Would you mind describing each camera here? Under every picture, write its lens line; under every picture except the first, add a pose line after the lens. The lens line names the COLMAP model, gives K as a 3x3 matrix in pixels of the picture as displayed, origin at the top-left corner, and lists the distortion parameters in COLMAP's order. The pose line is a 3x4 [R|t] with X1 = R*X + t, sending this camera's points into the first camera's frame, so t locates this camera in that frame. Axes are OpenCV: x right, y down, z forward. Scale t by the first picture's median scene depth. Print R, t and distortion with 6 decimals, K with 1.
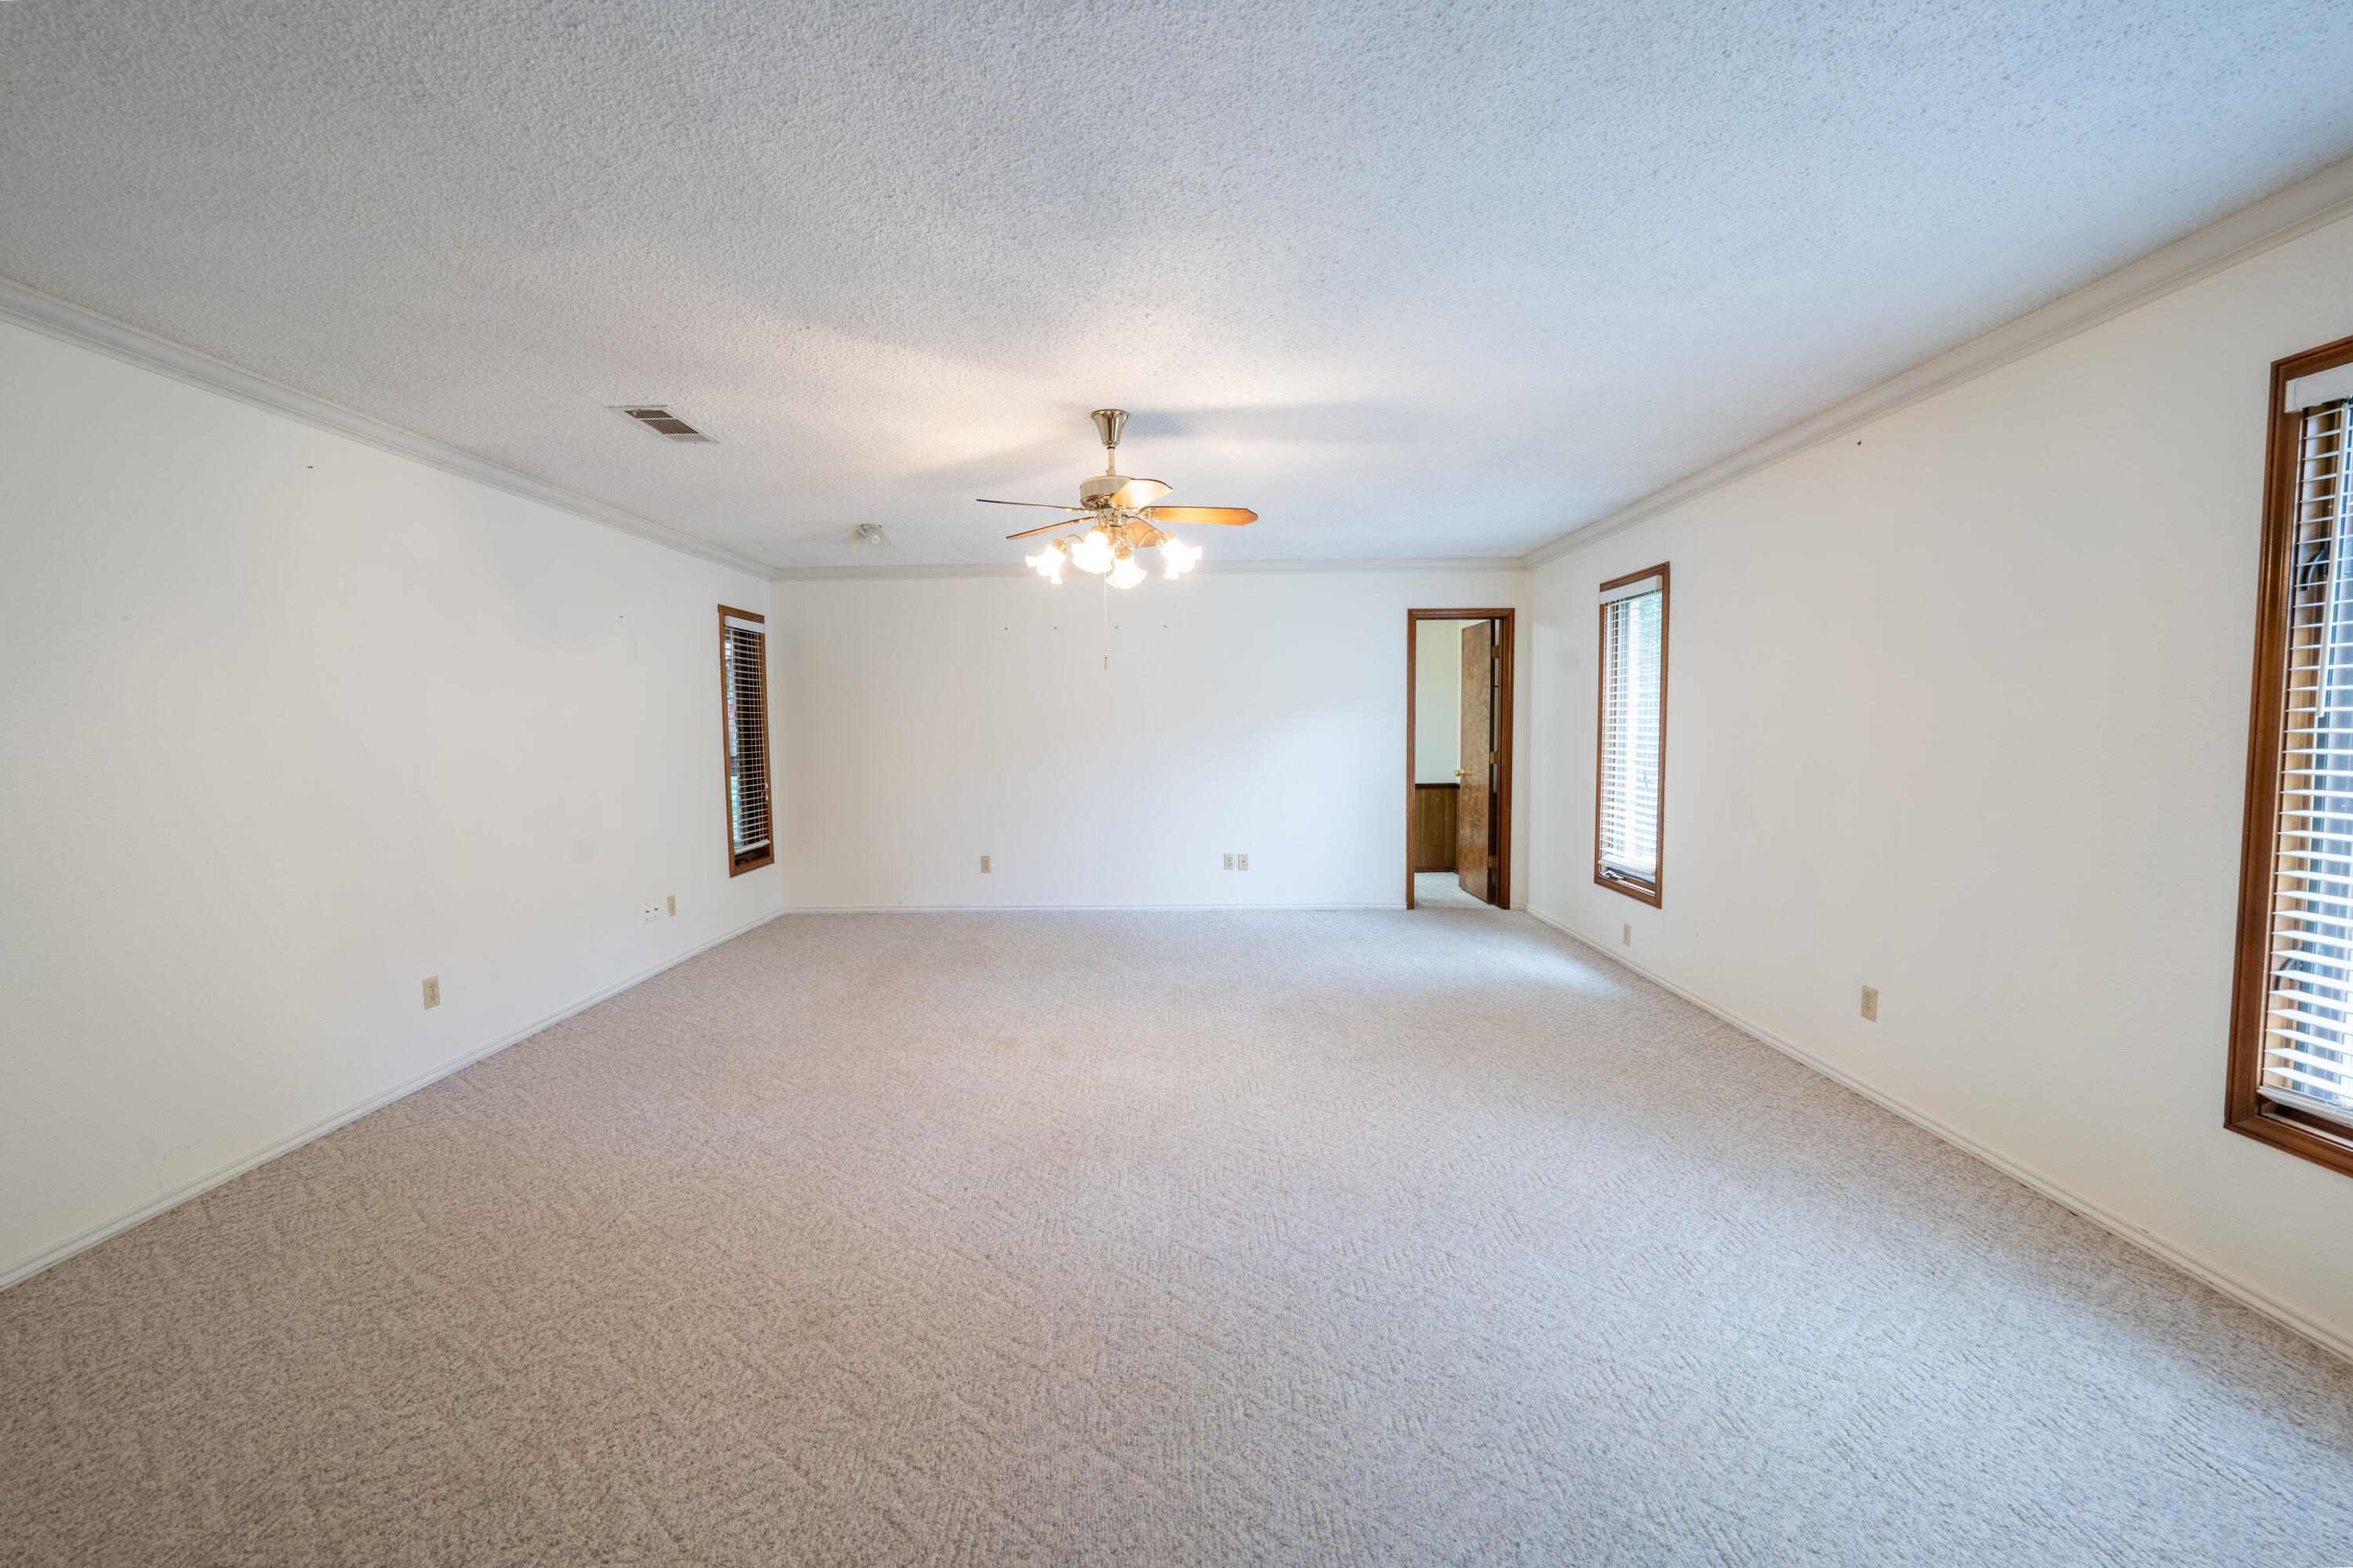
lens RADIAL K [[918.5, 0, 1160.7], [0, 918.5, 774.5], [0, 0, 1]] dist [-0.024226, 0.005900]
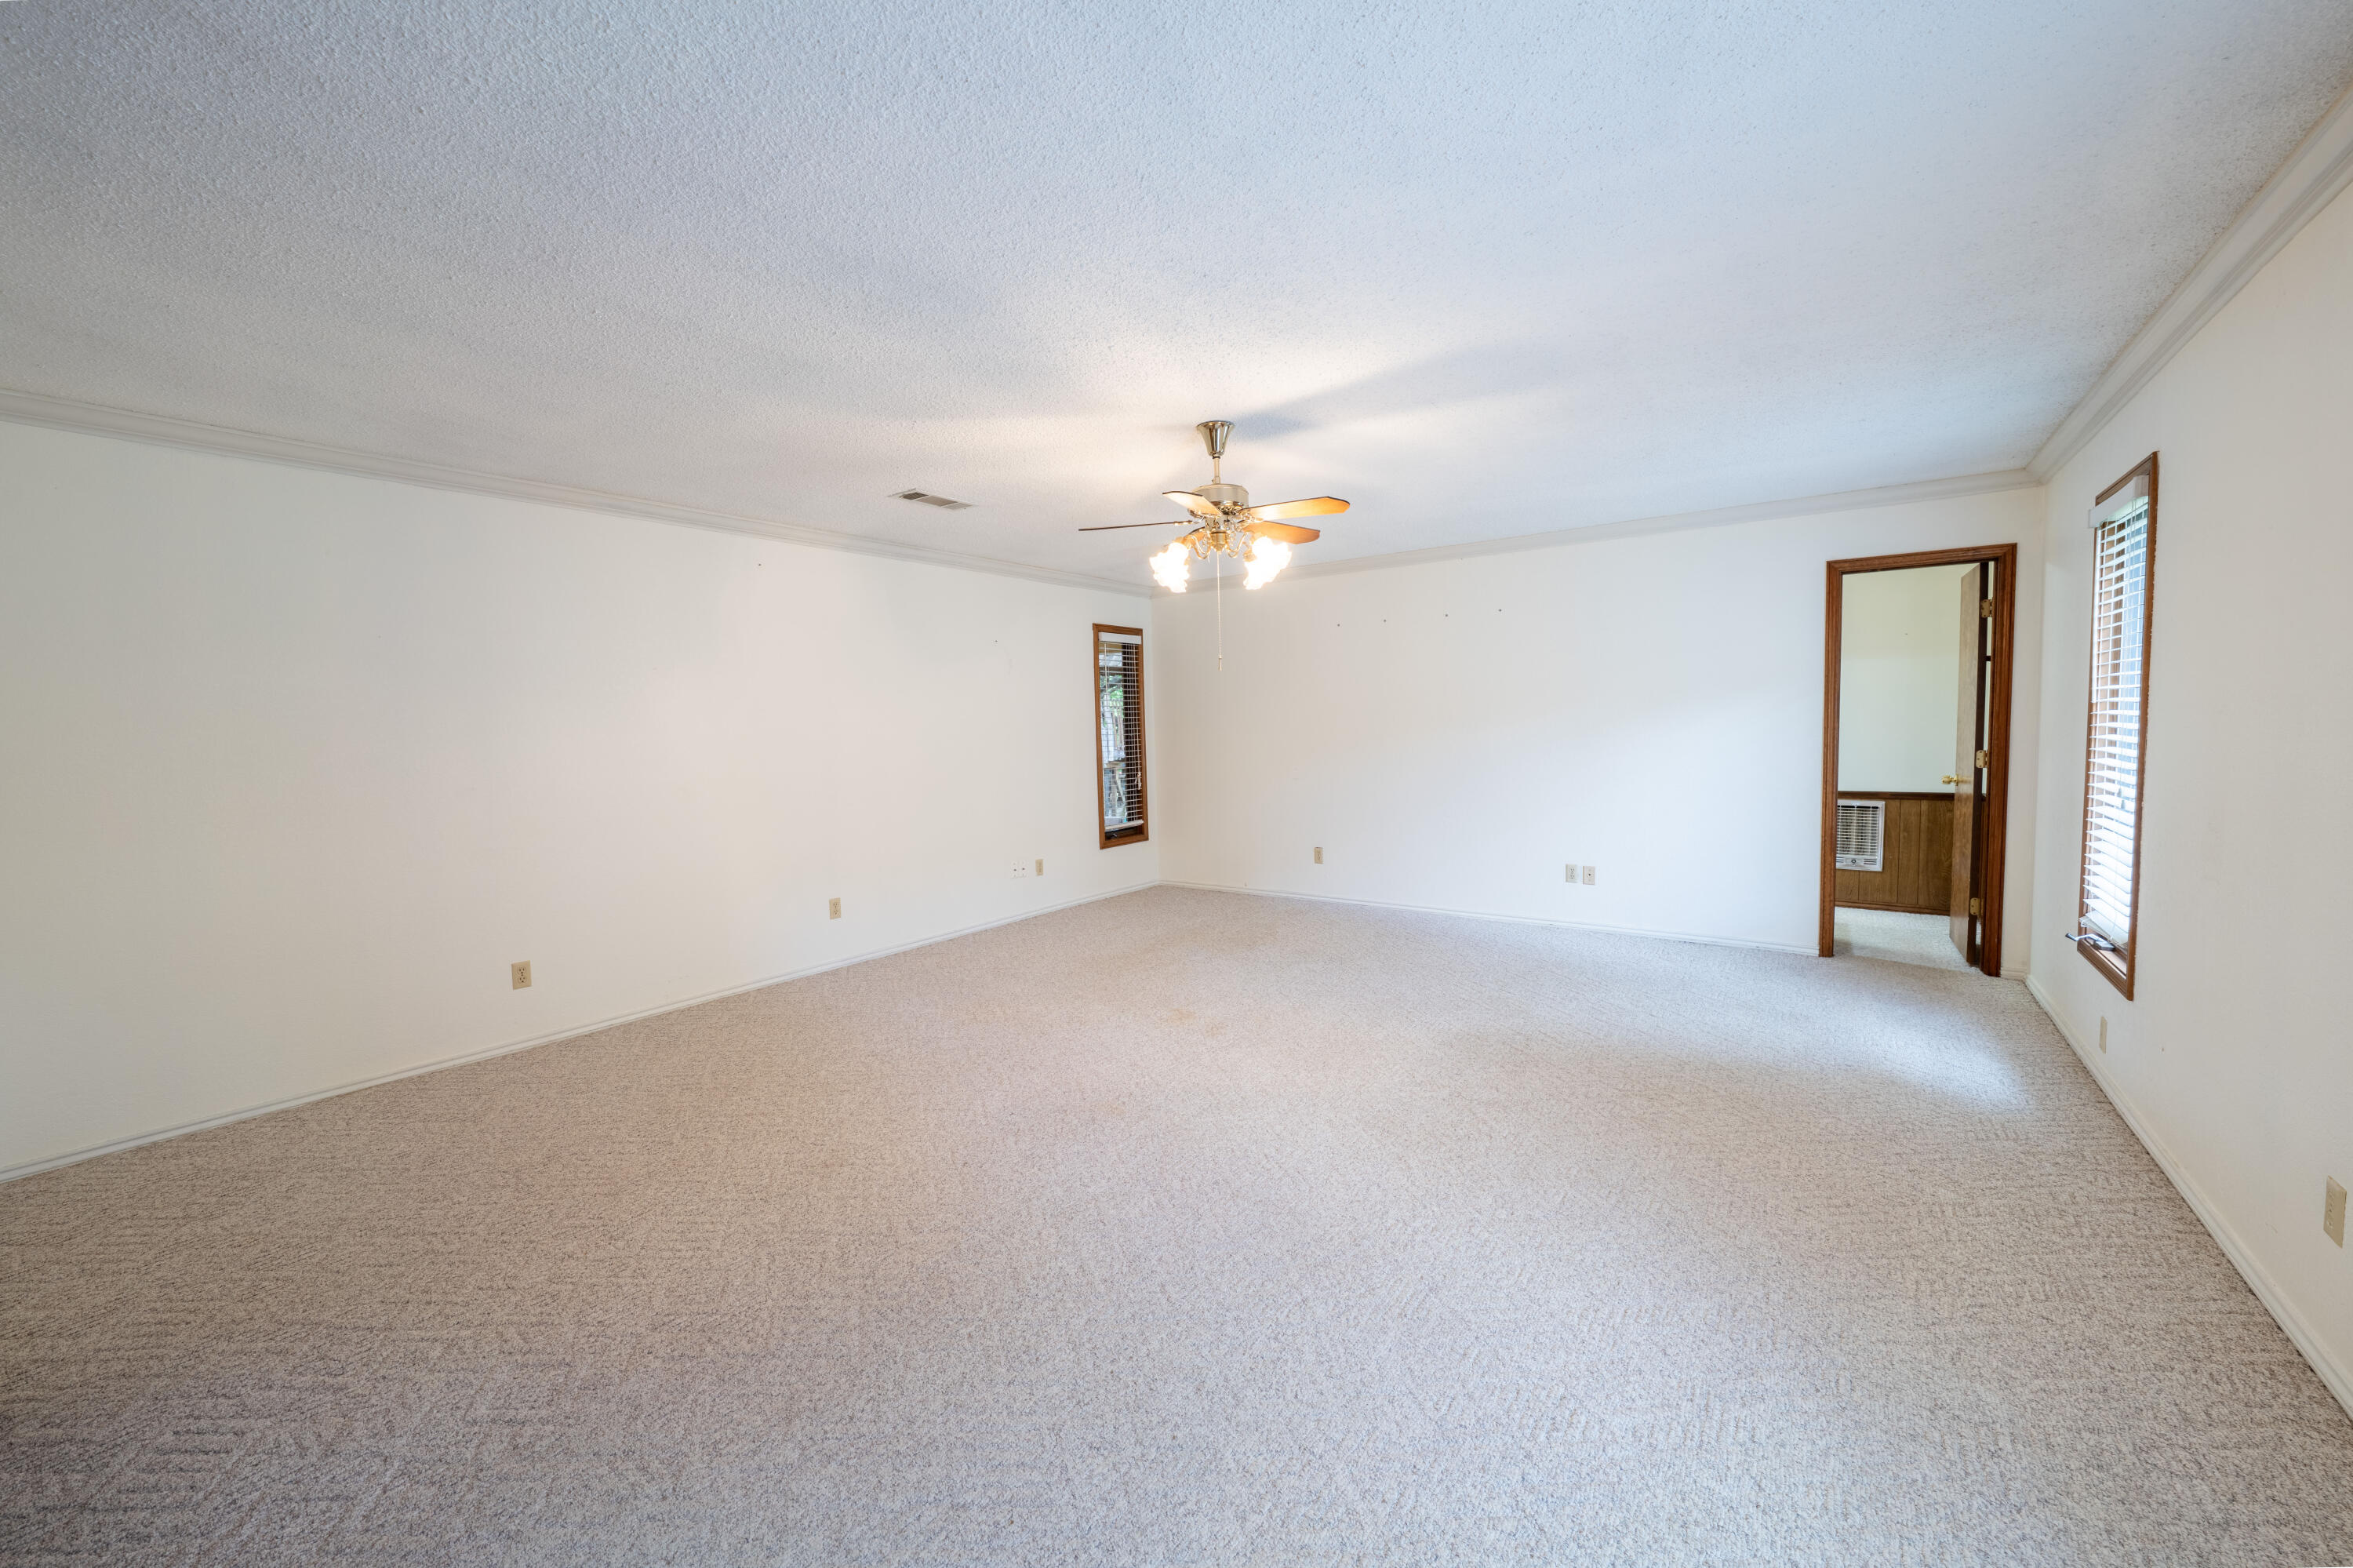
lens RADIAL K [[918.5, 0, 1160.7], [0, 918.5, 774.5], [0, 0, 1]] dist [-0.024226, 0.005900]
pose [[0.801387, 0.024206, -0.597656, 0.356816], [-0.018107, 0.999705, 0.016211, -0.008230], [0.597872, -0.002169, 0.801589, 0.085158]]
